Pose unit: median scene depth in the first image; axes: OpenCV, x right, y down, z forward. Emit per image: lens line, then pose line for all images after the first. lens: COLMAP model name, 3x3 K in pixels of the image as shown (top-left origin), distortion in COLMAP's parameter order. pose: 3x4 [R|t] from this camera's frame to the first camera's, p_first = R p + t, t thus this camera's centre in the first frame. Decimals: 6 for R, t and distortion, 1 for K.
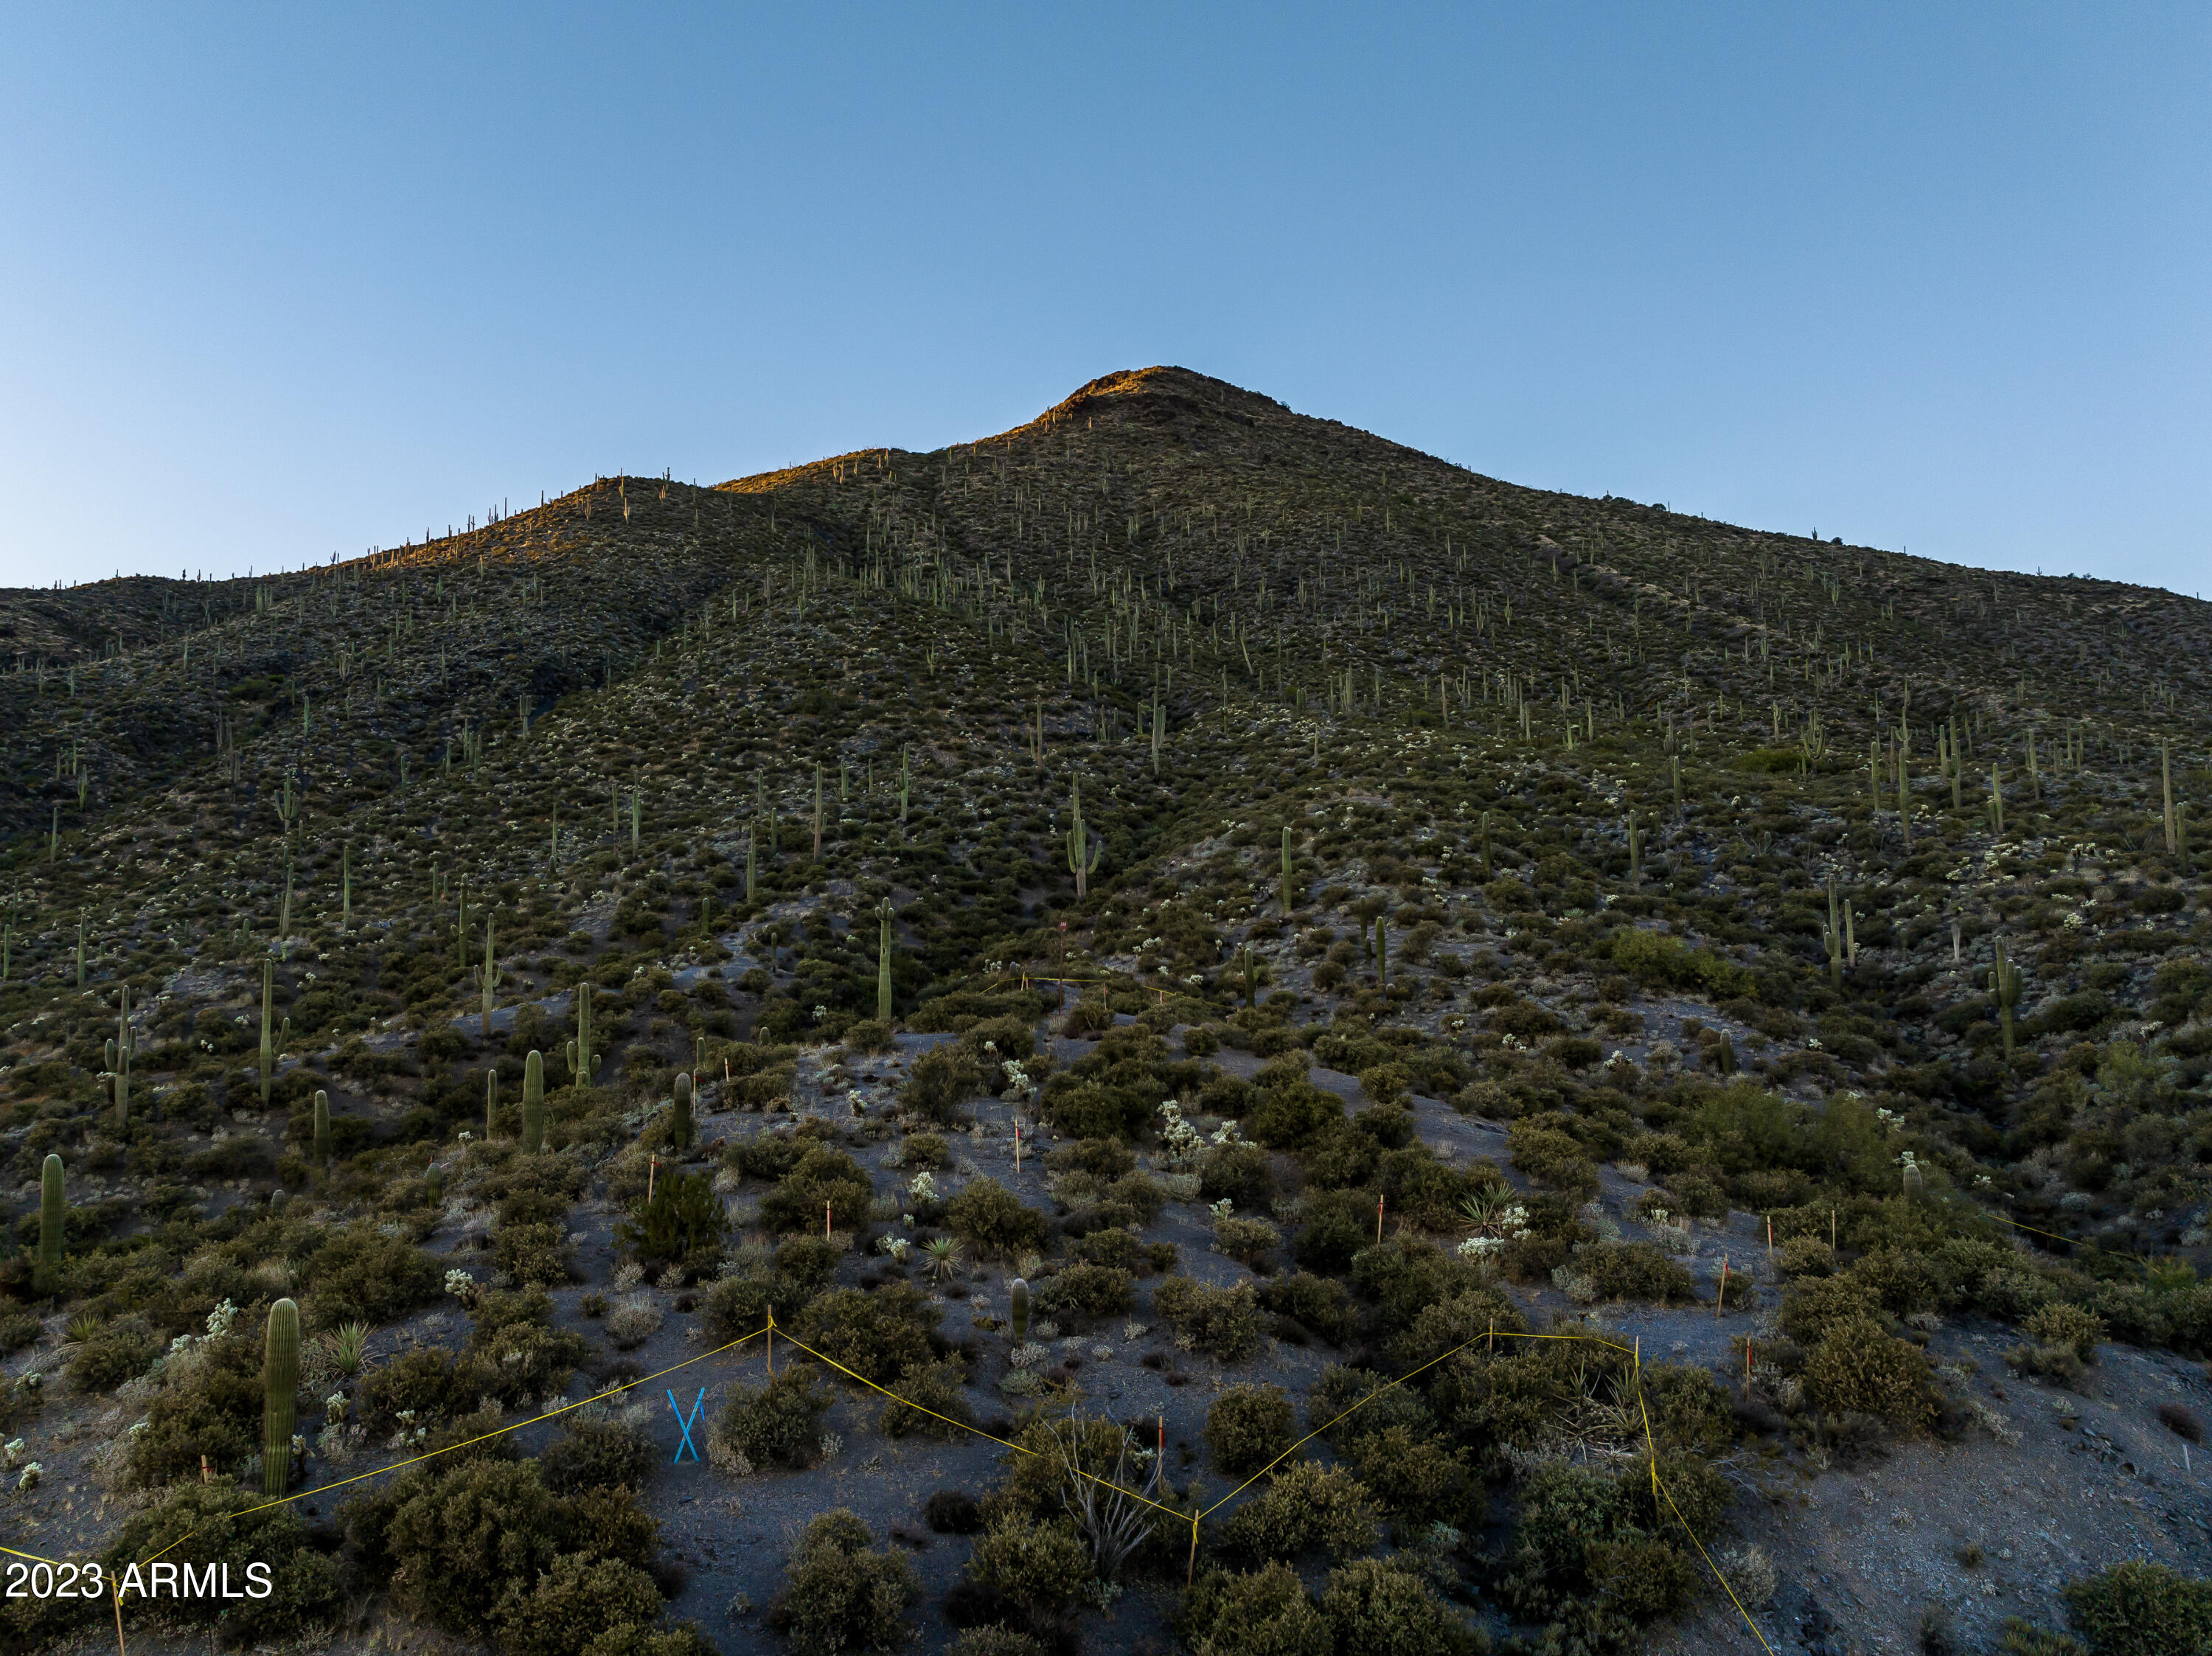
lens RADIAL K [[1673.9, 0, 1080.0], [0, 1673.9, 759.8], [0, 0, 1]] dist [-0.000084, -0.069163]
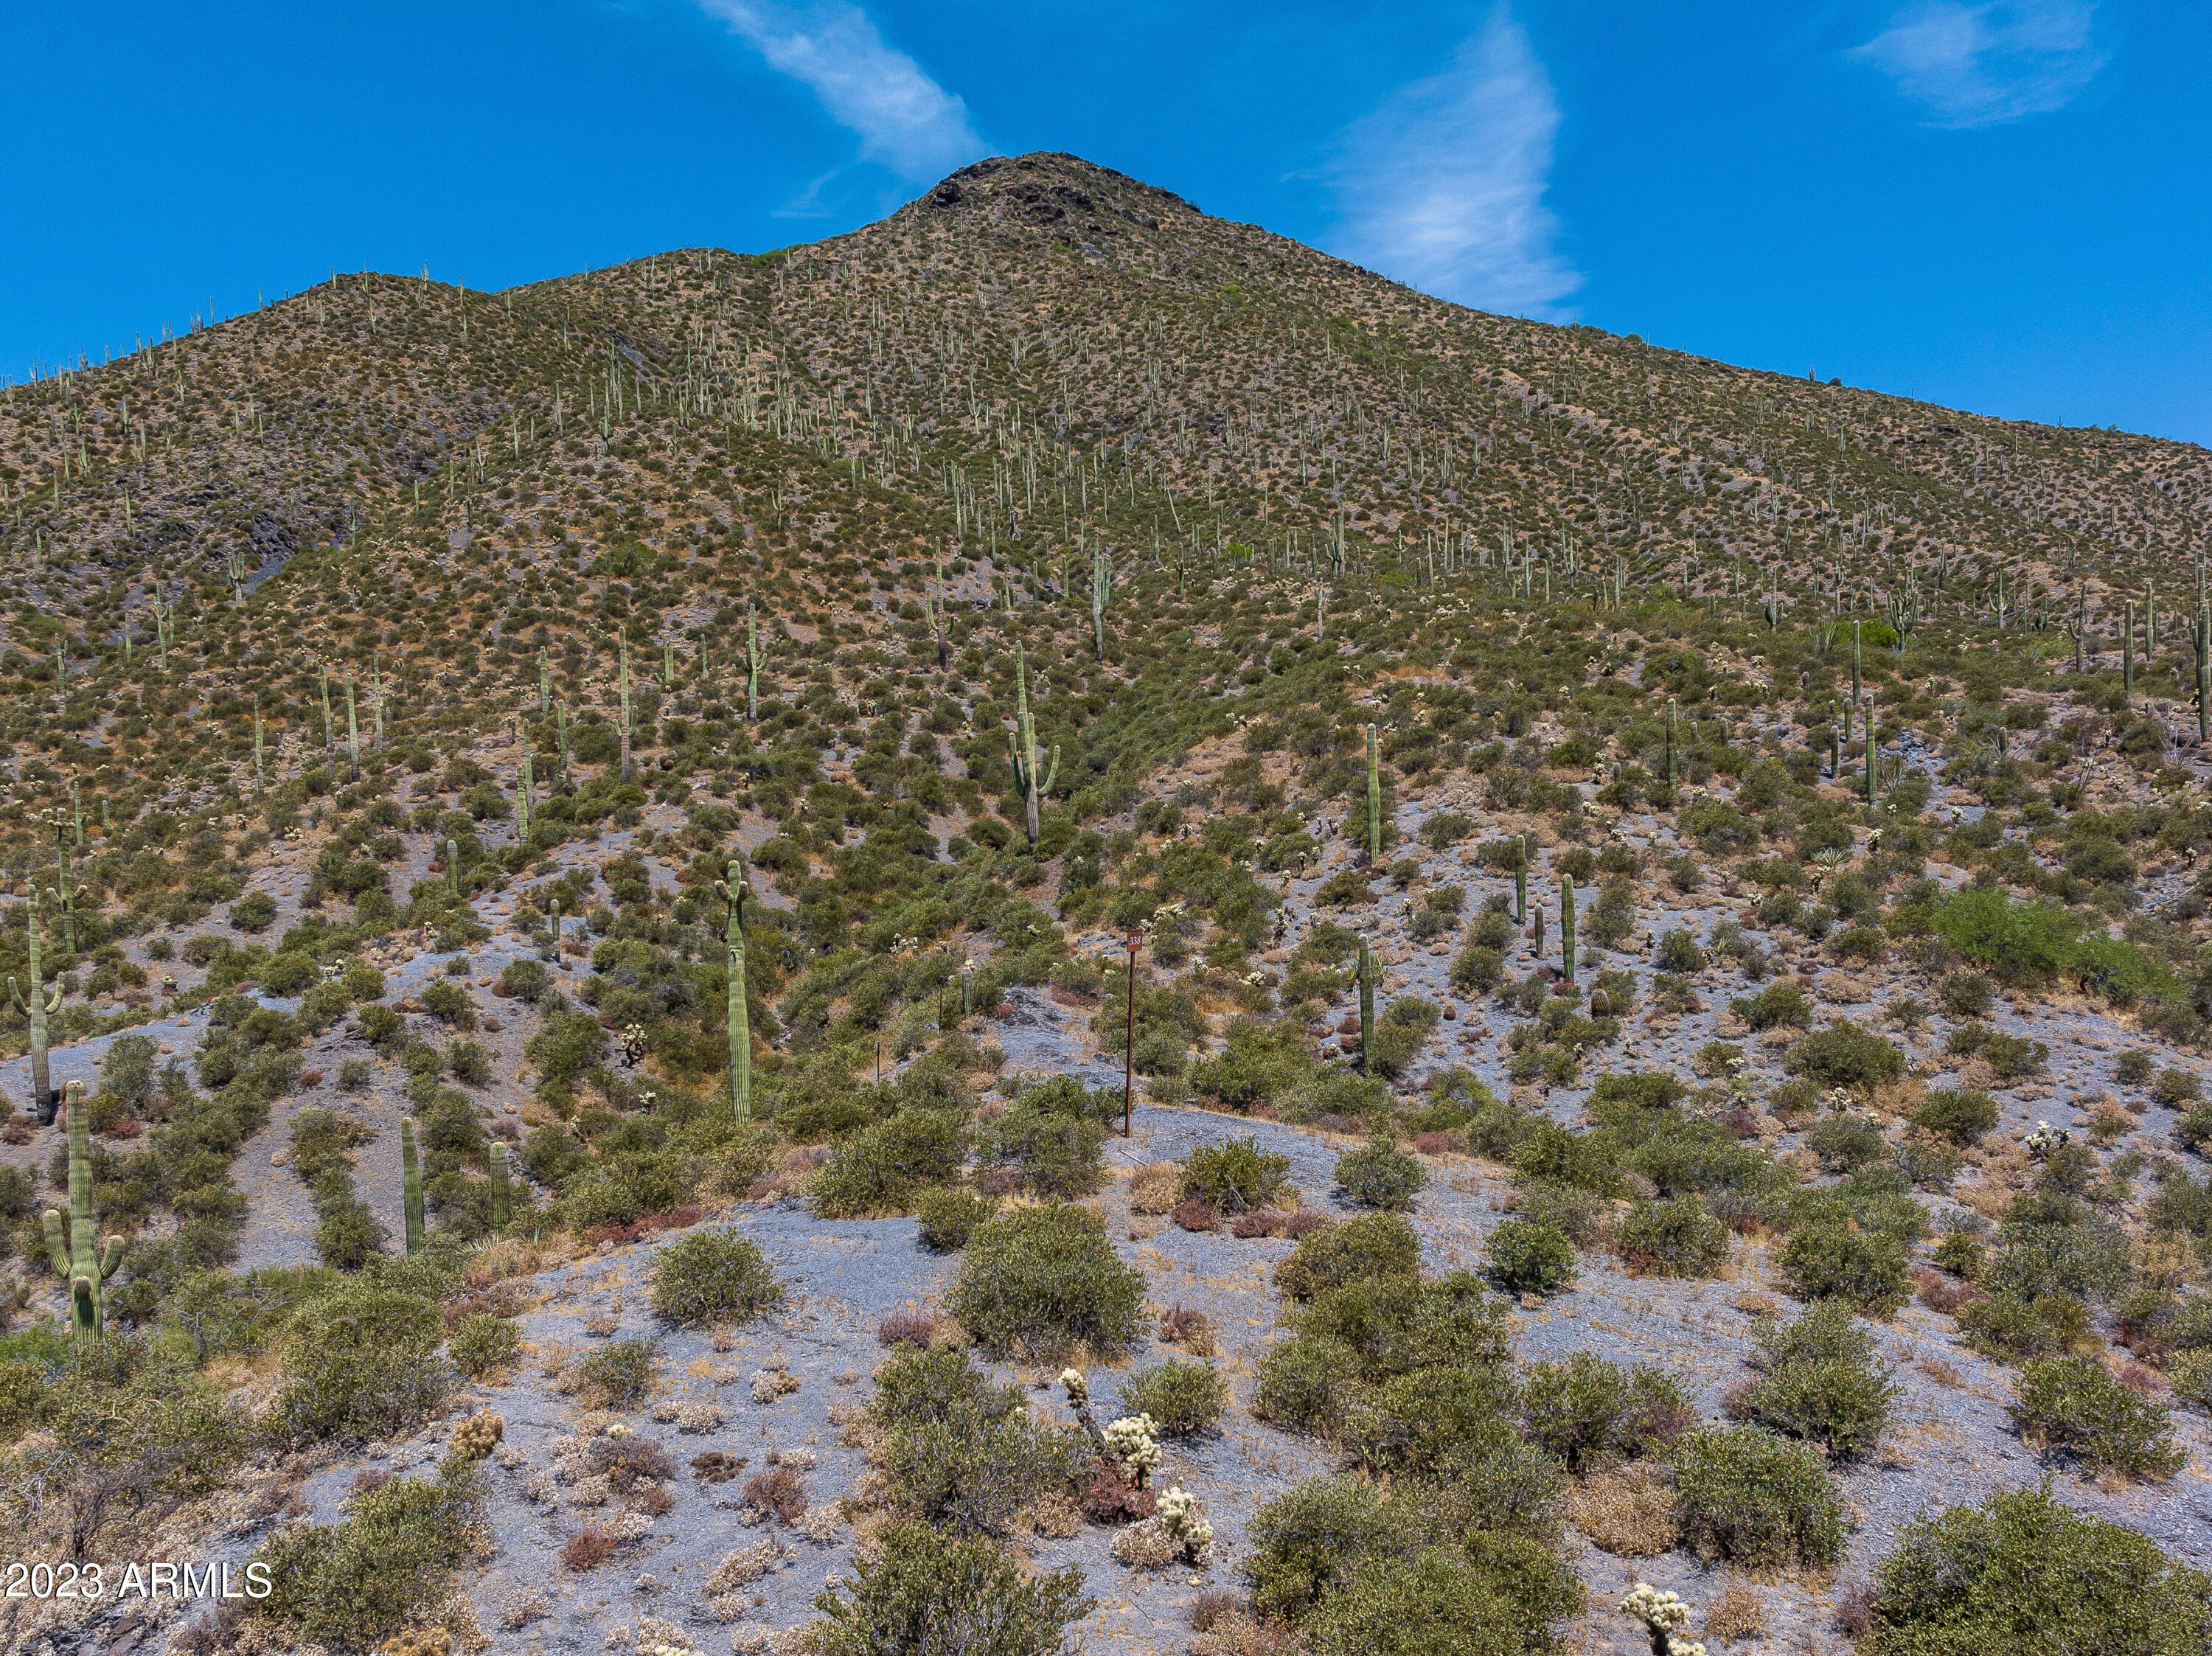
lens RADIAL K [[1862.4, 0, 1126.4], [0, 1862.4, 1013.7], [0, 0, 1]] dist [-0.009165, -0.002098]
pose [[0.995571, -0.020549, 0.091744, -0.013561], [0.002339, 0.980934, 0.194329, 0.004324], [-0.093988, -0.193254, 0.976637, 0.115101]]
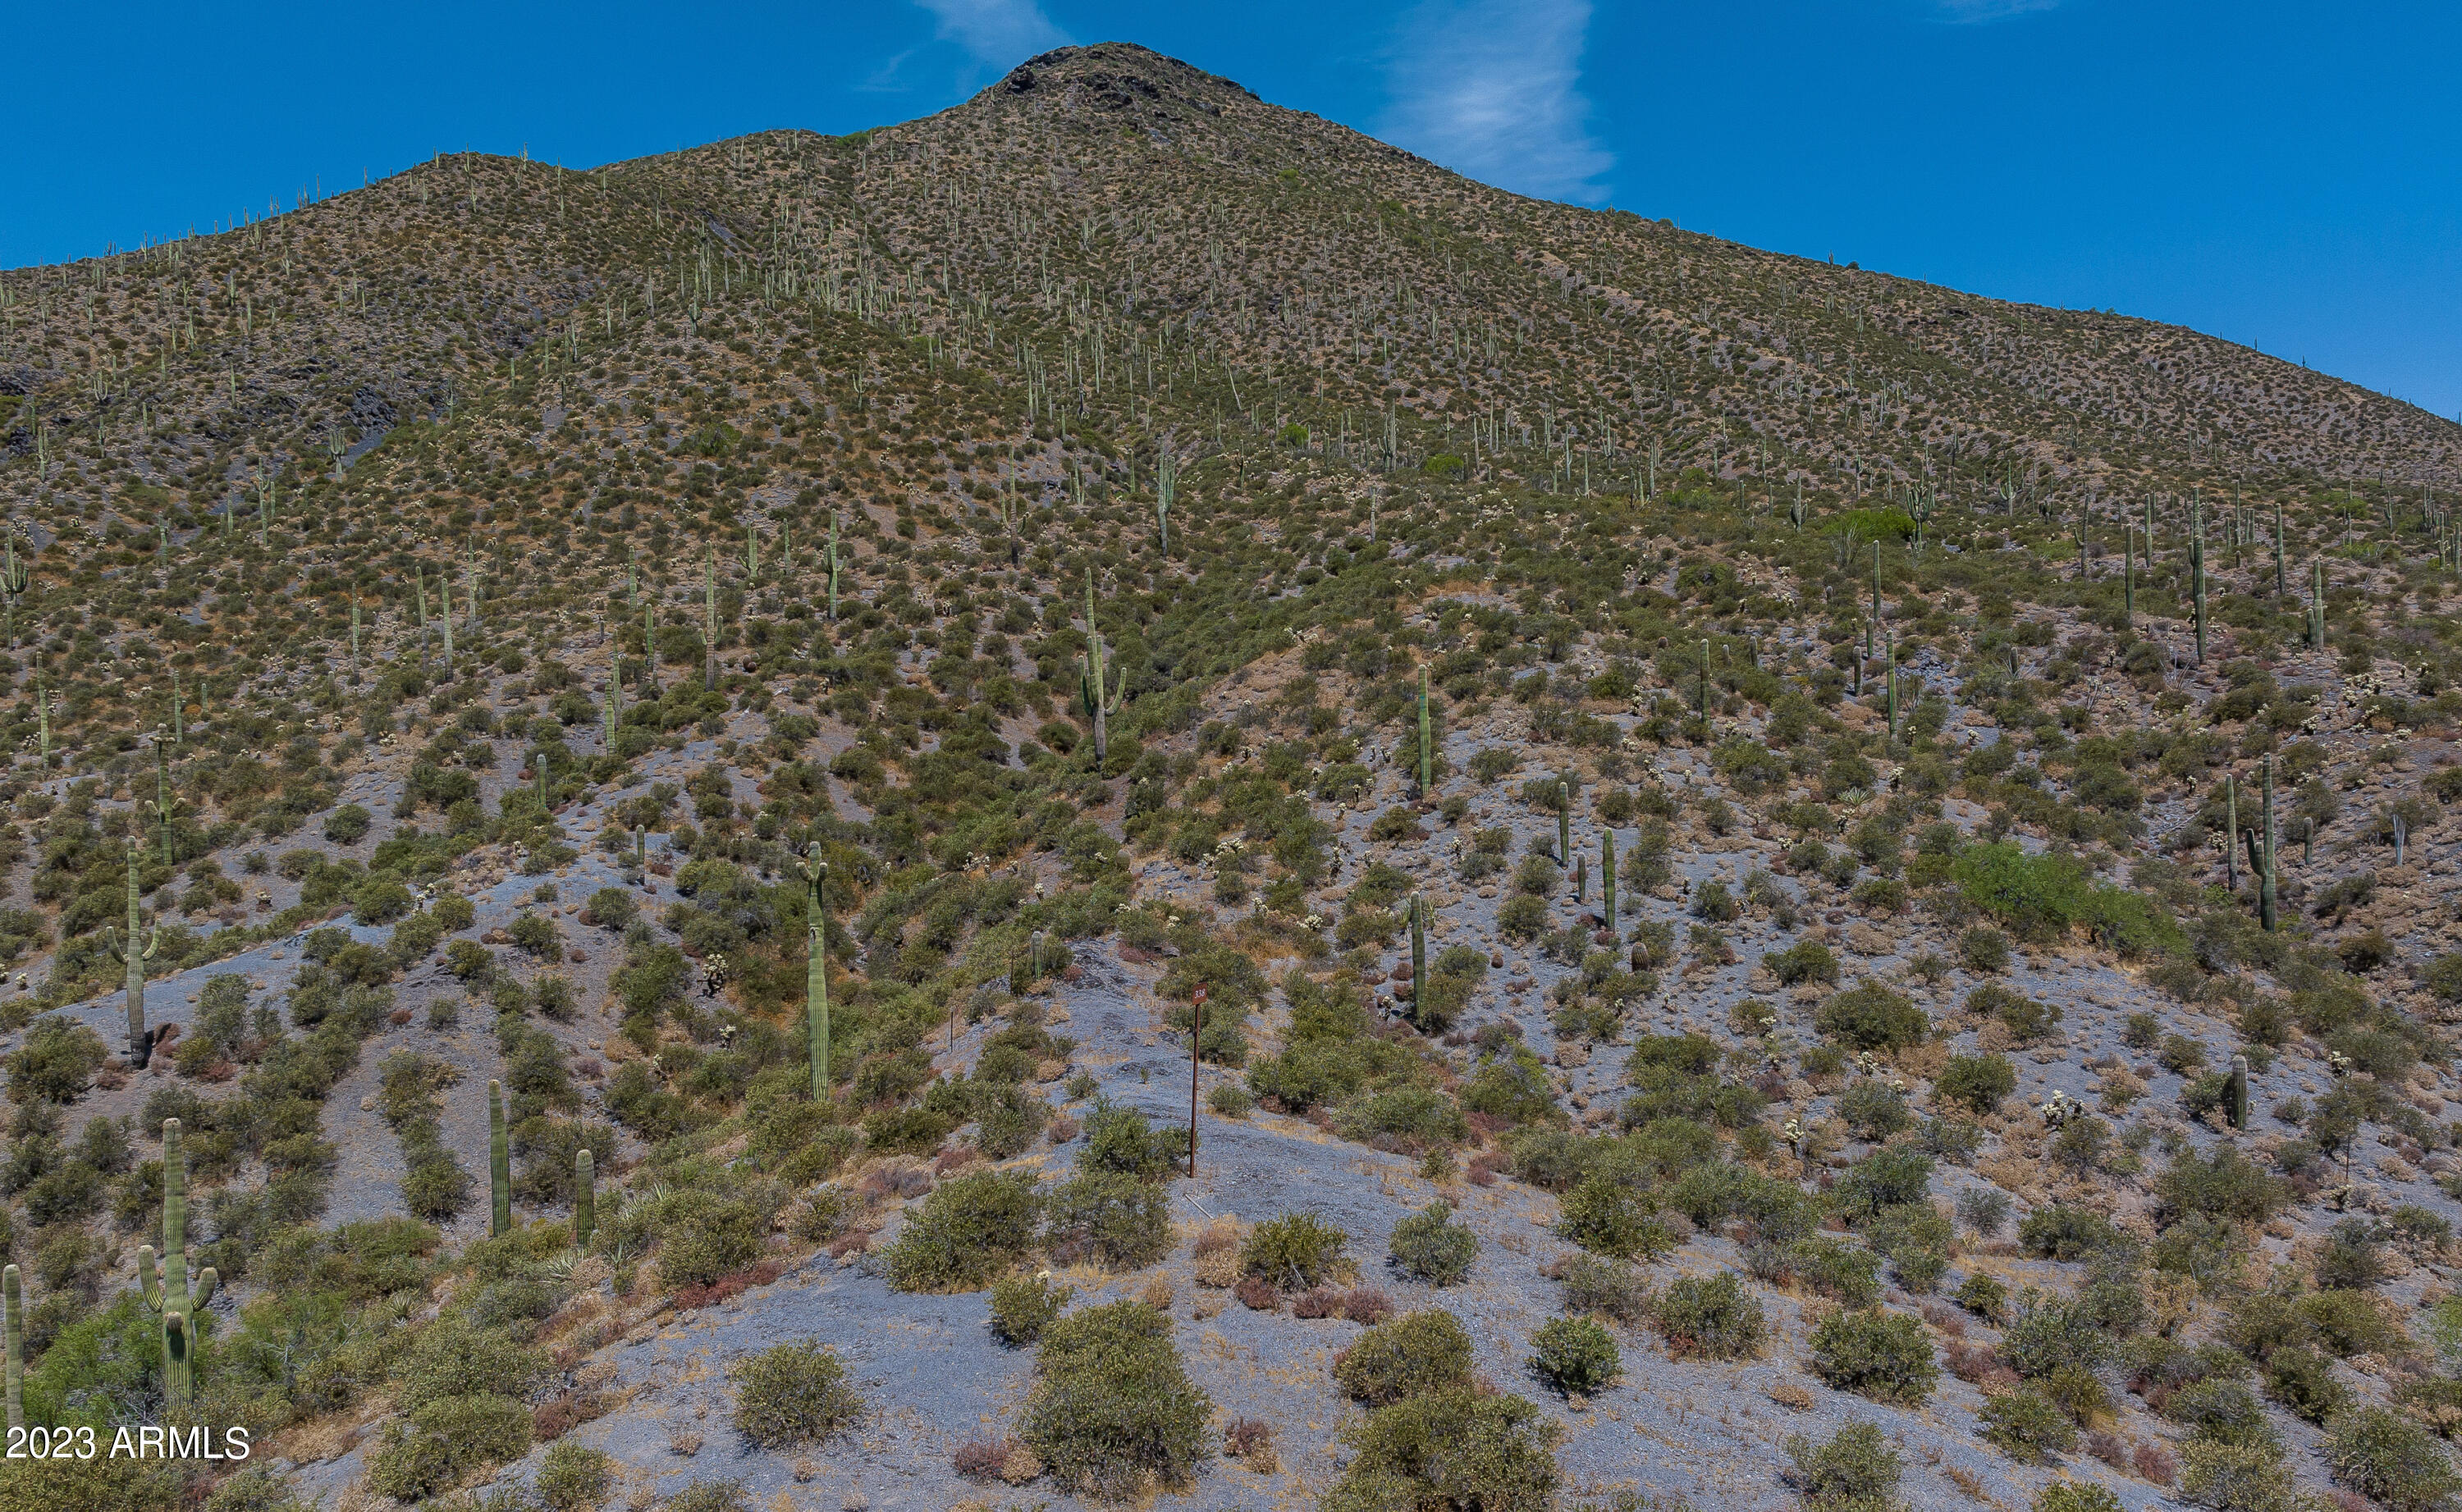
lens RADIAL K [[1779.1, 0, 1229.3], [0, 1779.1, 774.7], [0, 0, 1]] dist [-0.013051, 0.010147]
pose [[0.993189, -0.013078, 0.115776, -0.013653], [-0.005042, 0.987925, 0.154851, -0.009631], [-0.116403, -0.154380, 0.981131, 0.117216]]
